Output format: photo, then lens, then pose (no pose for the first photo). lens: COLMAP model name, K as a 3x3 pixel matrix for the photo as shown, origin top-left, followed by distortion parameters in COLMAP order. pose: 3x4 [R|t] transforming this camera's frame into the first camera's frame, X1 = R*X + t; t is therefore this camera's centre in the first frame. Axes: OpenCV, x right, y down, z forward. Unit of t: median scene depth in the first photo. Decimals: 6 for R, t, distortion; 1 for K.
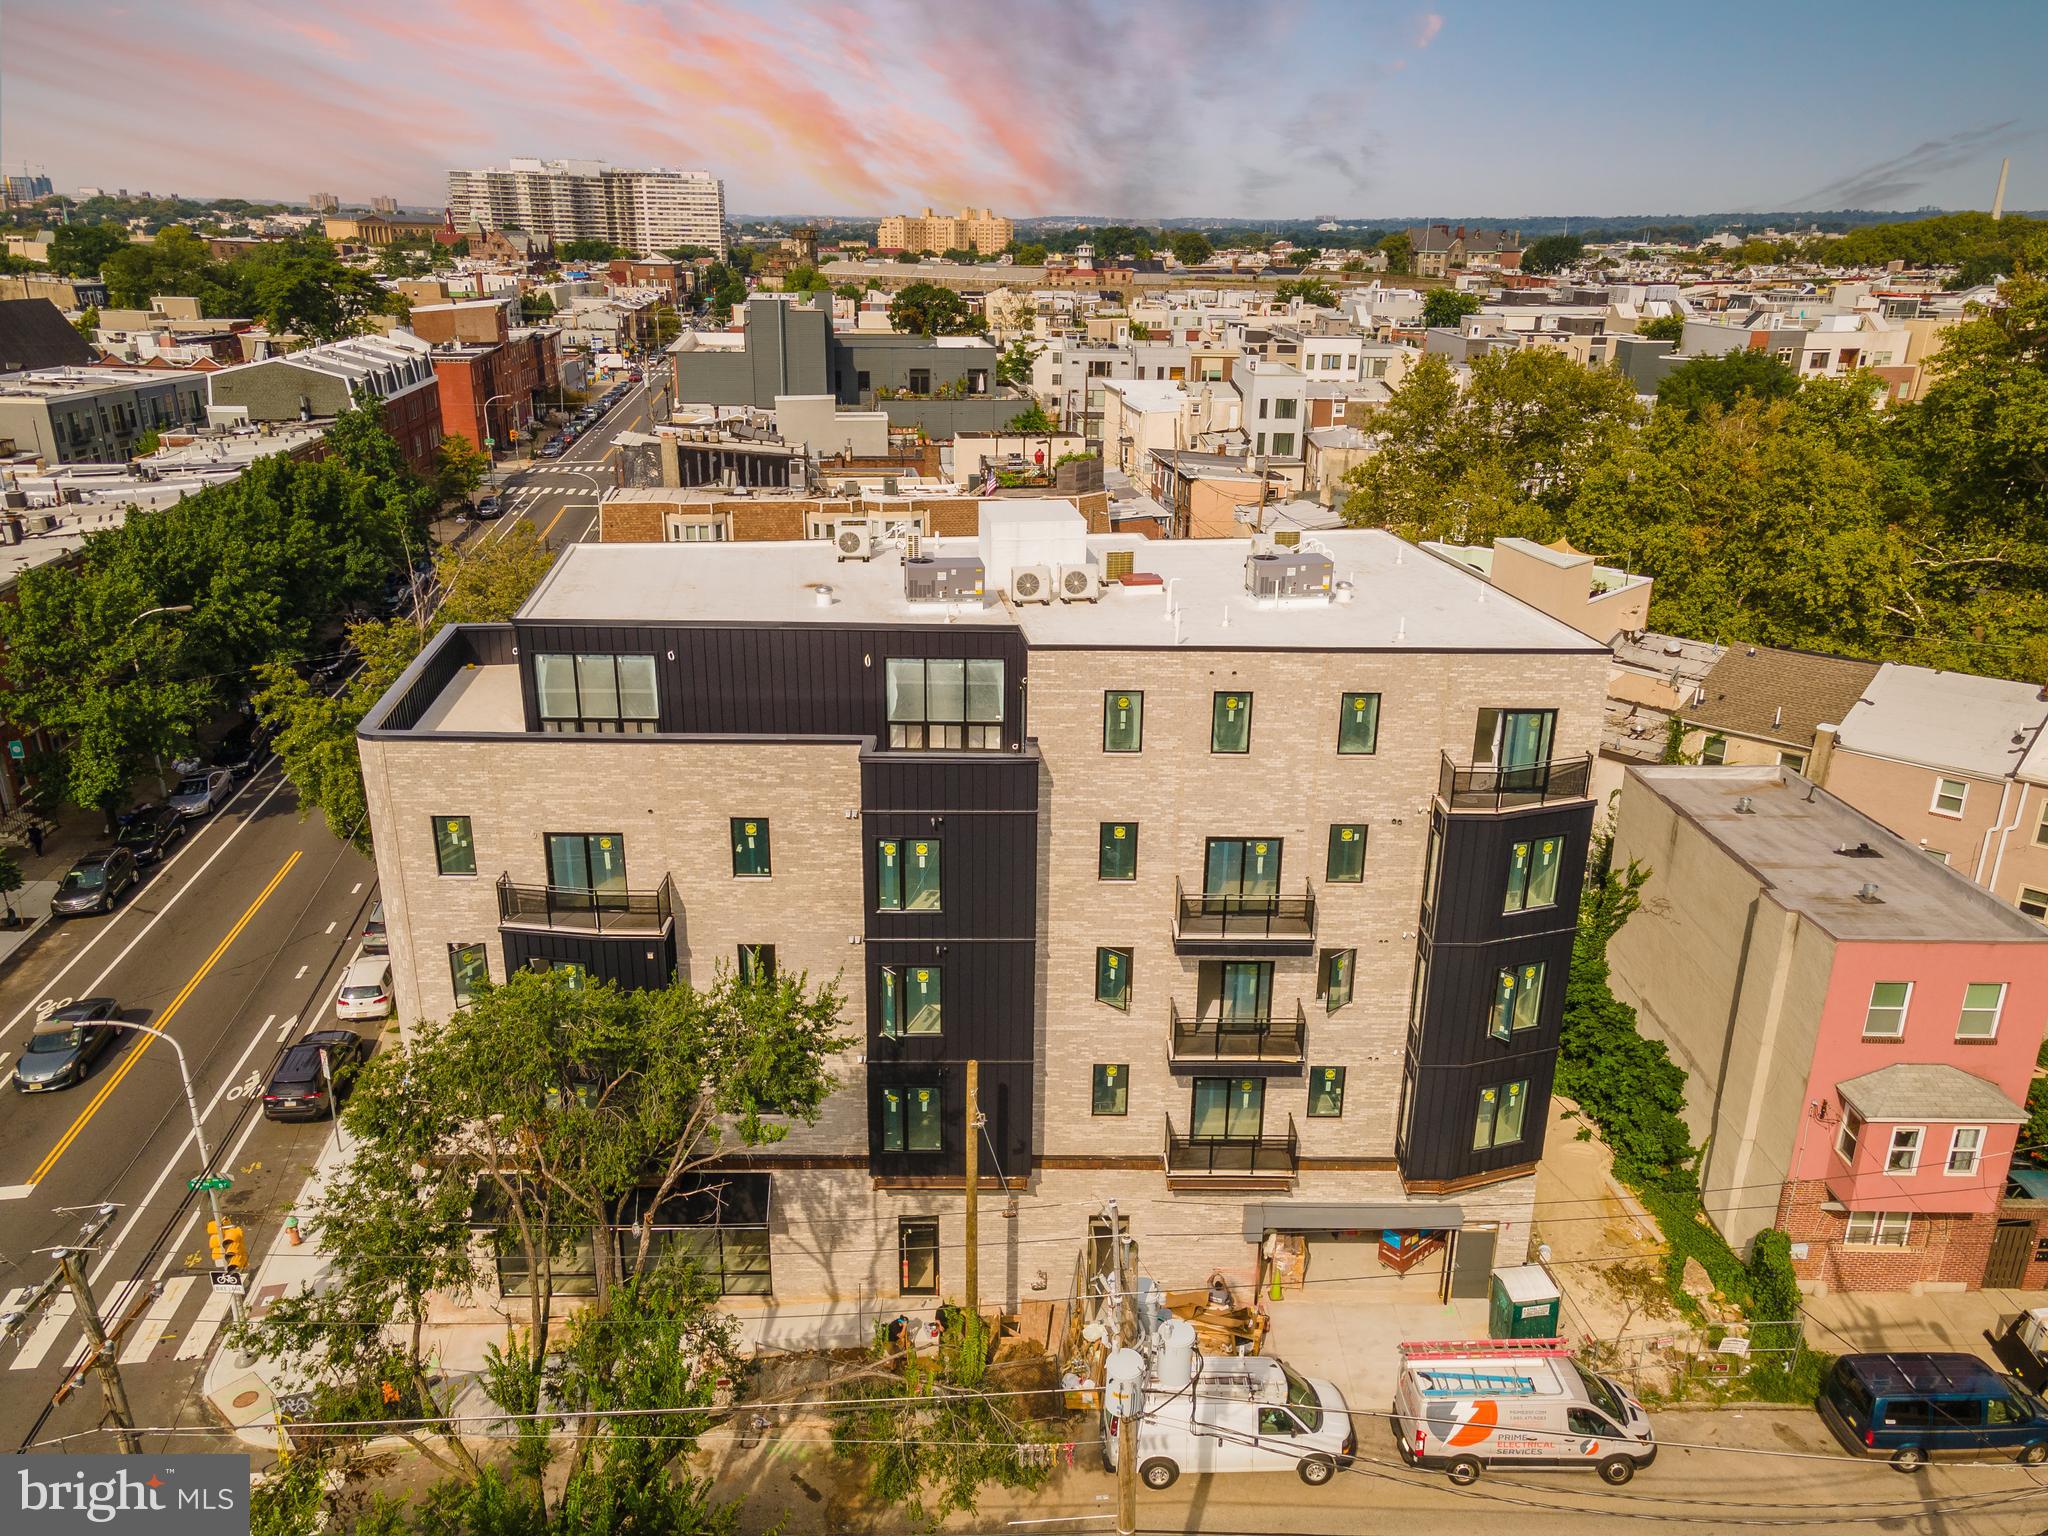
lens RADIAL K [[1432.4, 0, 1024.9], [0, 1432.4, 764.6], [0, 0, 1]] dist [0.058400, 0.000369]
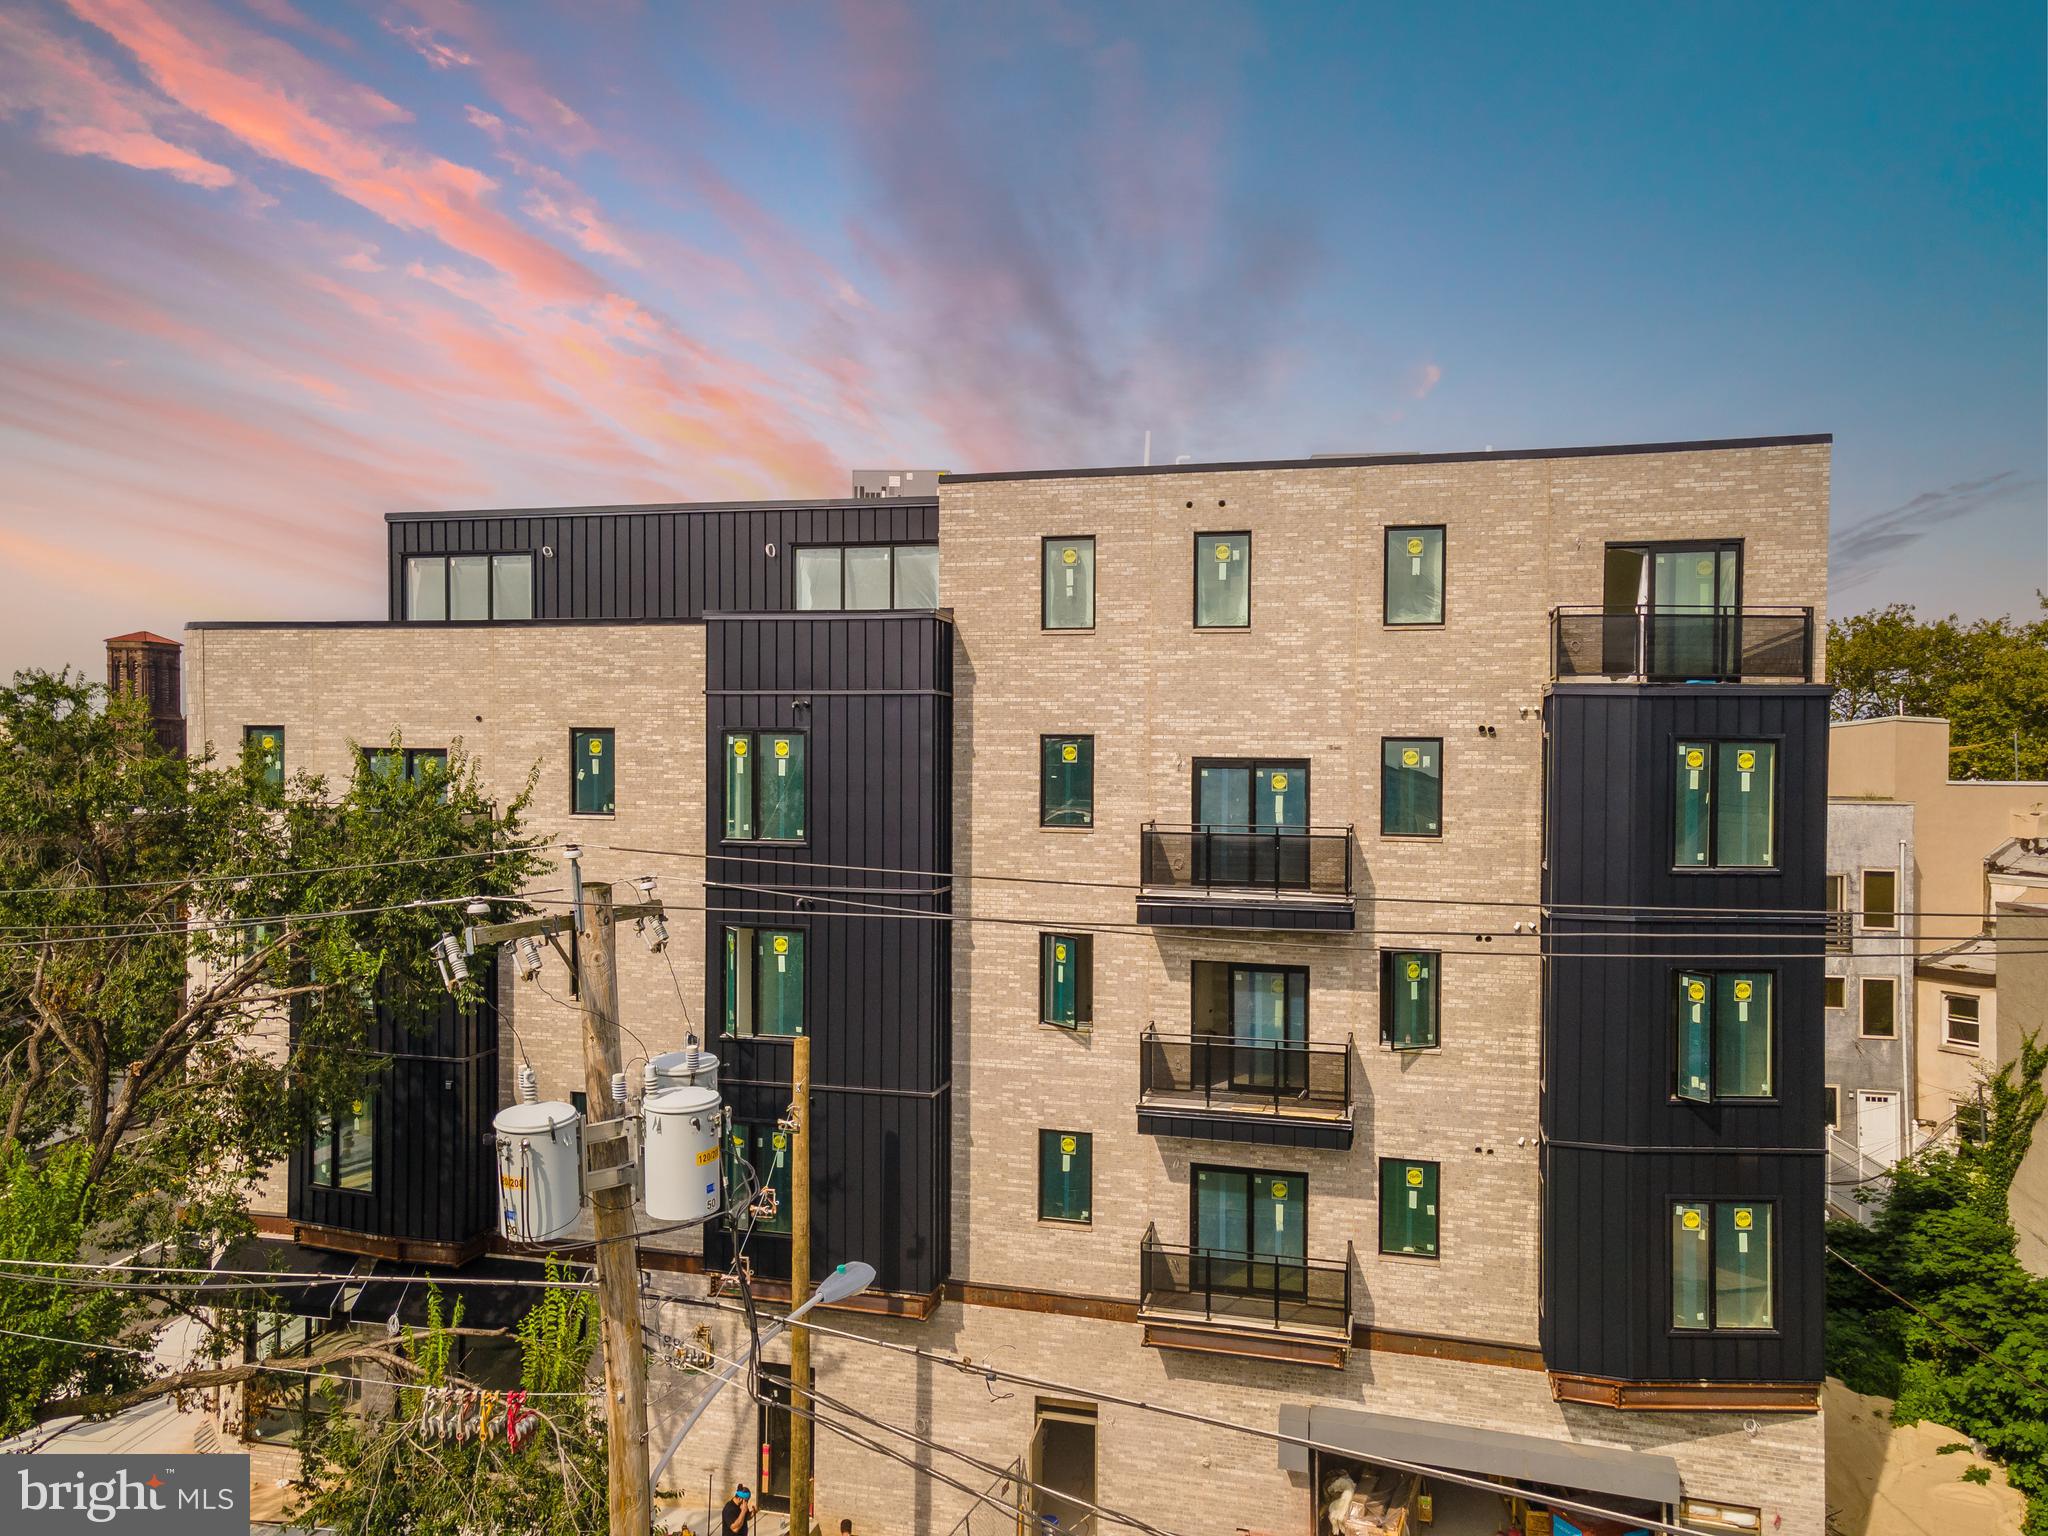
lens RADIAL K [[1450.4, 0, 976.6], [0, 1450.4, 767.3], [0, 0, 1]] dist [0.039743, 0.027102]
pose [[0.963781, 0.002816, -0.266680, 0.207493], [-0.086713, 0.948922, -0.303362, 0.267632], [0.252204, 0.315499, 0.914797, 0.339491]]
